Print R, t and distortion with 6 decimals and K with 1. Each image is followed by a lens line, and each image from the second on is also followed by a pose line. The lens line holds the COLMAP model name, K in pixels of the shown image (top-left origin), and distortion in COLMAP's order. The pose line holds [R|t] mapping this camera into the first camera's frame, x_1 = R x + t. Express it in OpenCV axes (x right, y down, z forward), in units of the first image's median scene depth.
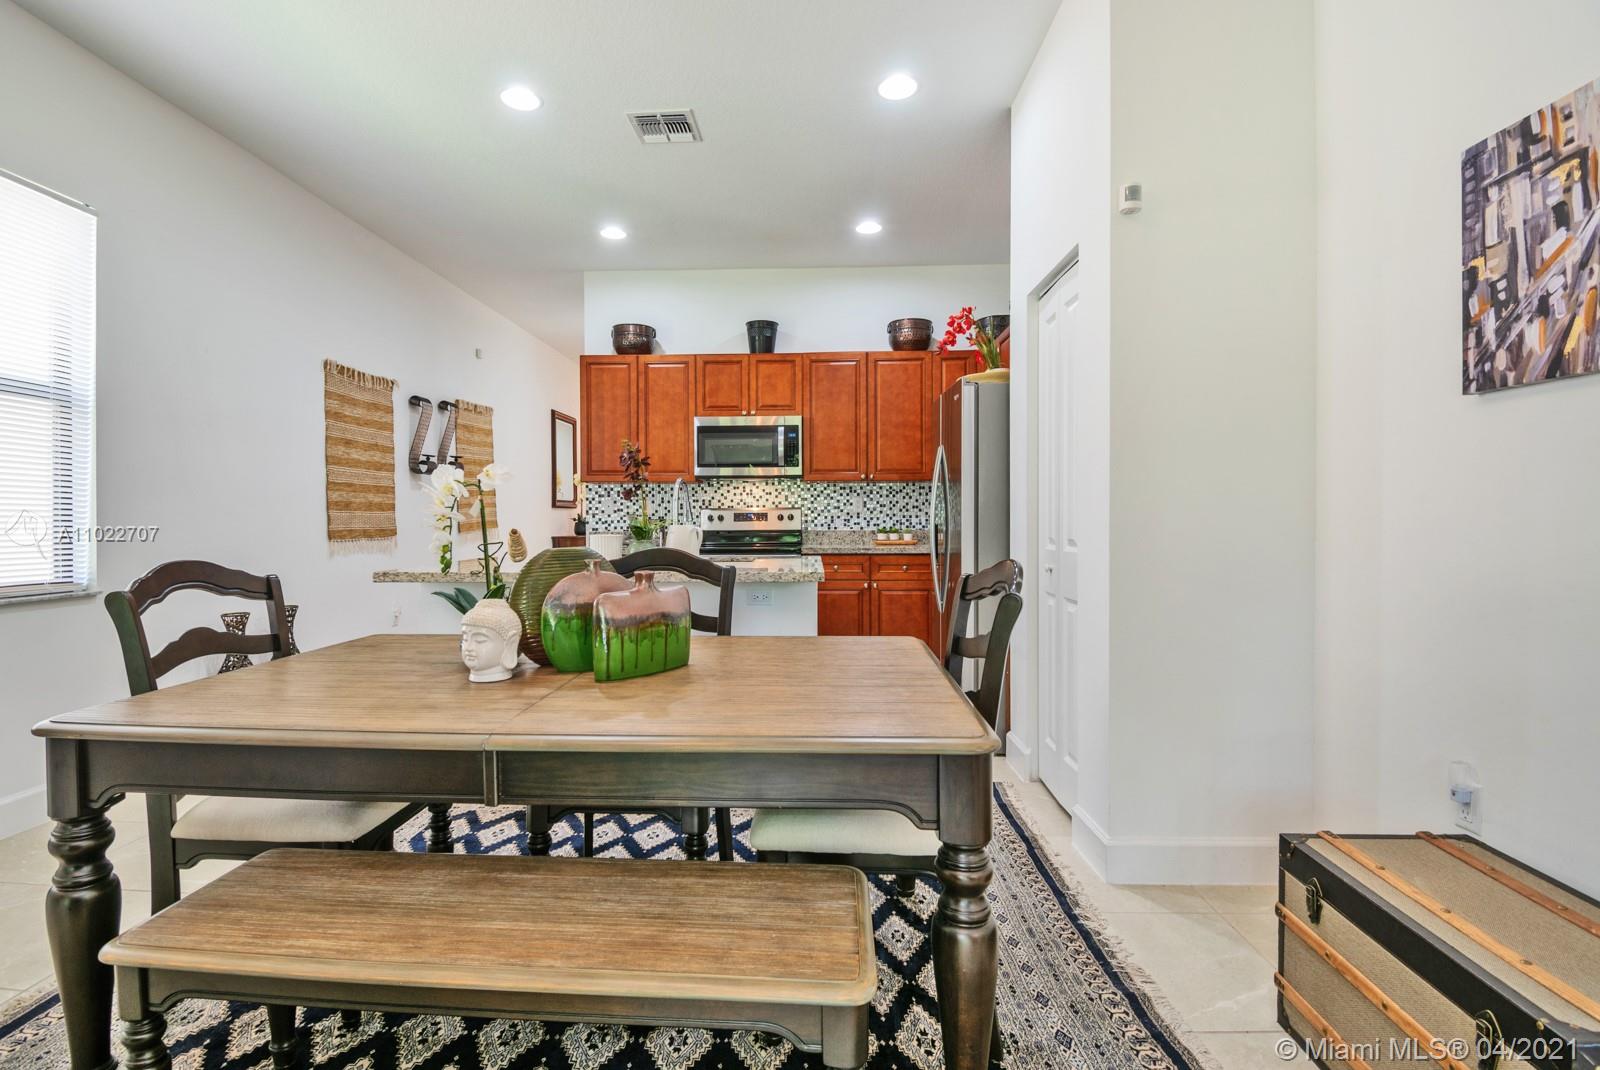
lens RADIAL K [[754.0, 0, 771.9], [0, 754.0, 531.0], [0, 0, 1]] dist [0.050797, -0.033210]
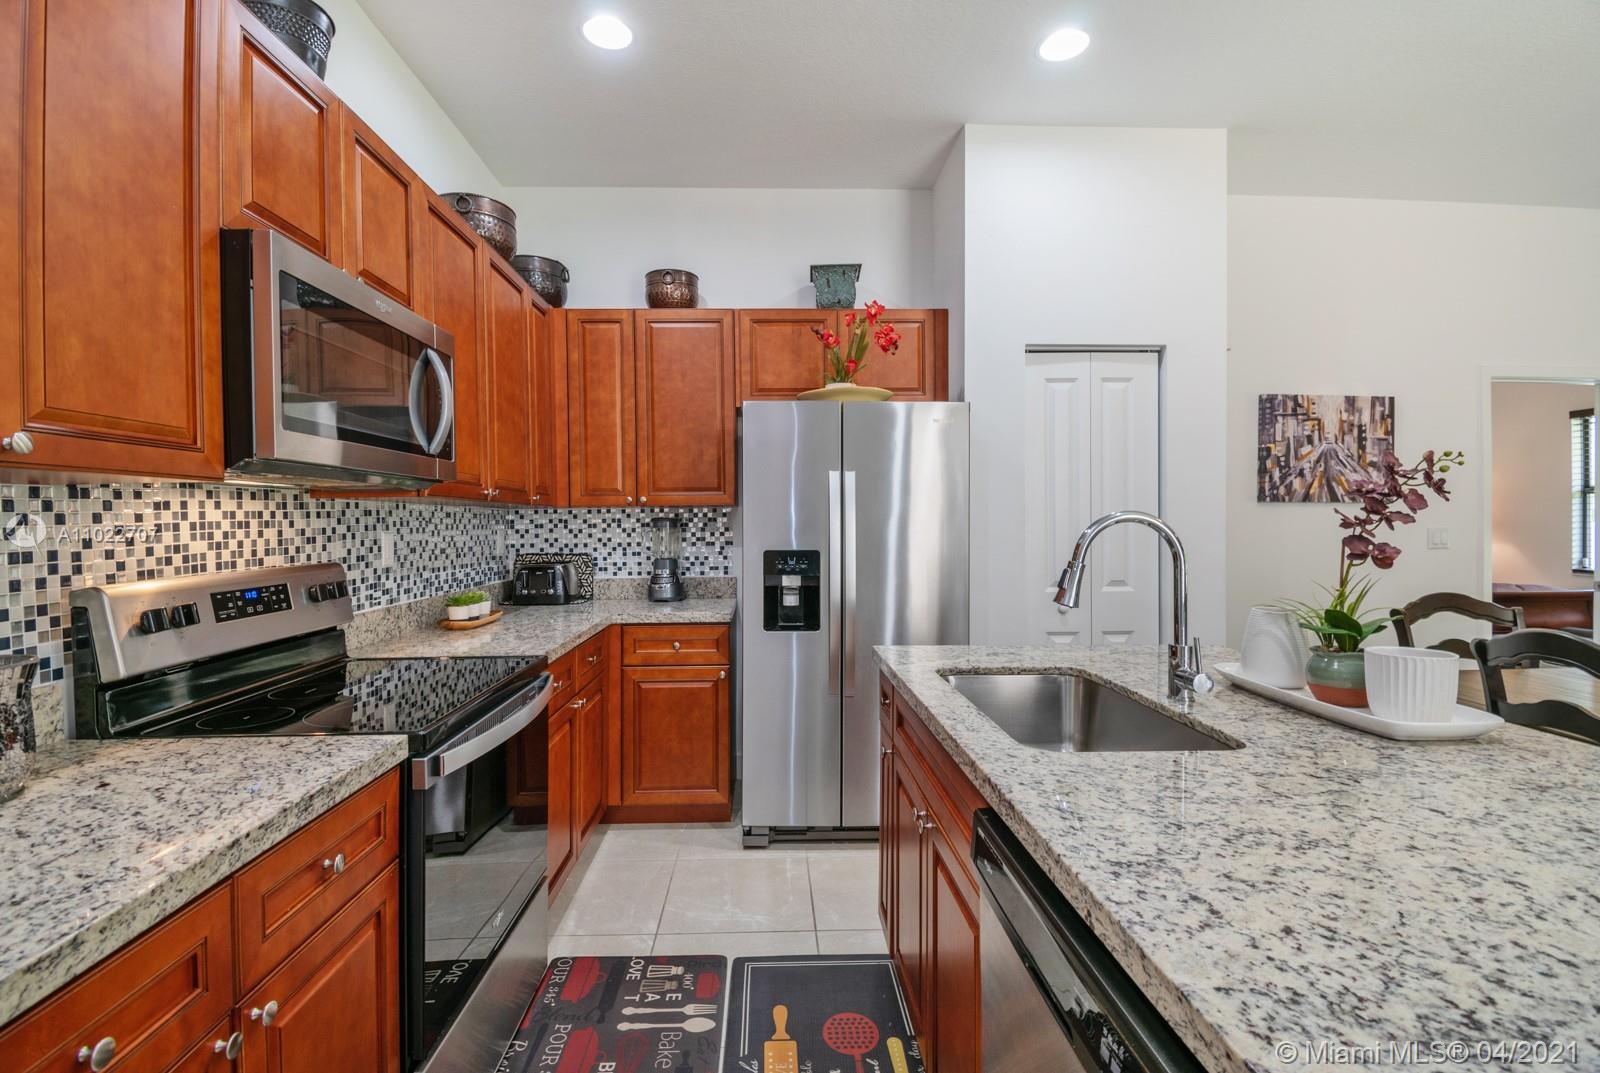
lens RADIAL K [[729.0, 0, 800.0], [0, 729.0, 536.5], [0, 0, 1]] dist [0.021130, -0.028980]
pose [[-0.096920, -0.016886, 0.995149, -0.365503], [0.022390, 0.999566, 0.019141, -0.048723], [-0.995040, 0.024137, -0.096499, 0.846470]]
